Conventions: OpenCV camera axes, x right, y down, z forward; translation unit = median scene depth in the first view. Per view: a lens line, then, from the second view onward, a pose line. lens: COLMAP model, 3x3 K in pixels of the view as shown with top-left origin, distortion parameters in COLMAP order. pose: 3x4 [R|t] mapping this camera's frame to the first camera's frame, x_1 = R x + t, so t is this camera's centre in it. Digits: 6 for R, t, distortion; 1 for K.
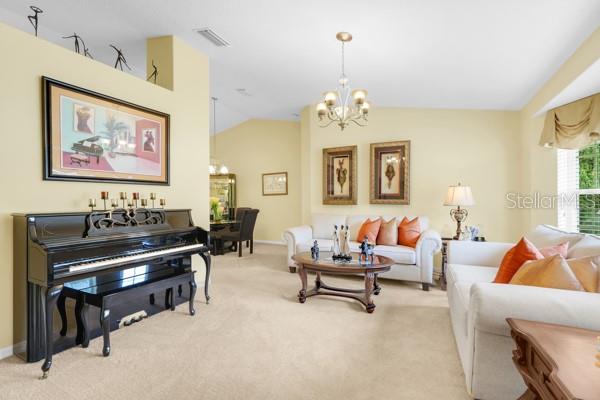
lens RADIAL K [[267.5, 0, 298.1], [0, 267.5, 201.7], [0, 0, 1]] dist [0.002081, 0.000322]
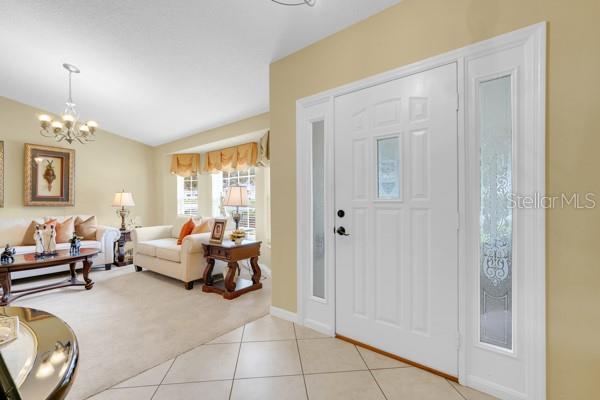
lens RADIAL K [[267.5, 0, 298.9], [0, 267.5, 201.4], [0, 0, 1]] dist [0.002081, 0.000322]
pose [[0.210856, 0.005540, 0.977501, -0.563814], [0.005952, 0.999958, -0.006951, 0.004511], [-0.977499, 0.007284, 0.210814, -0.191122]]
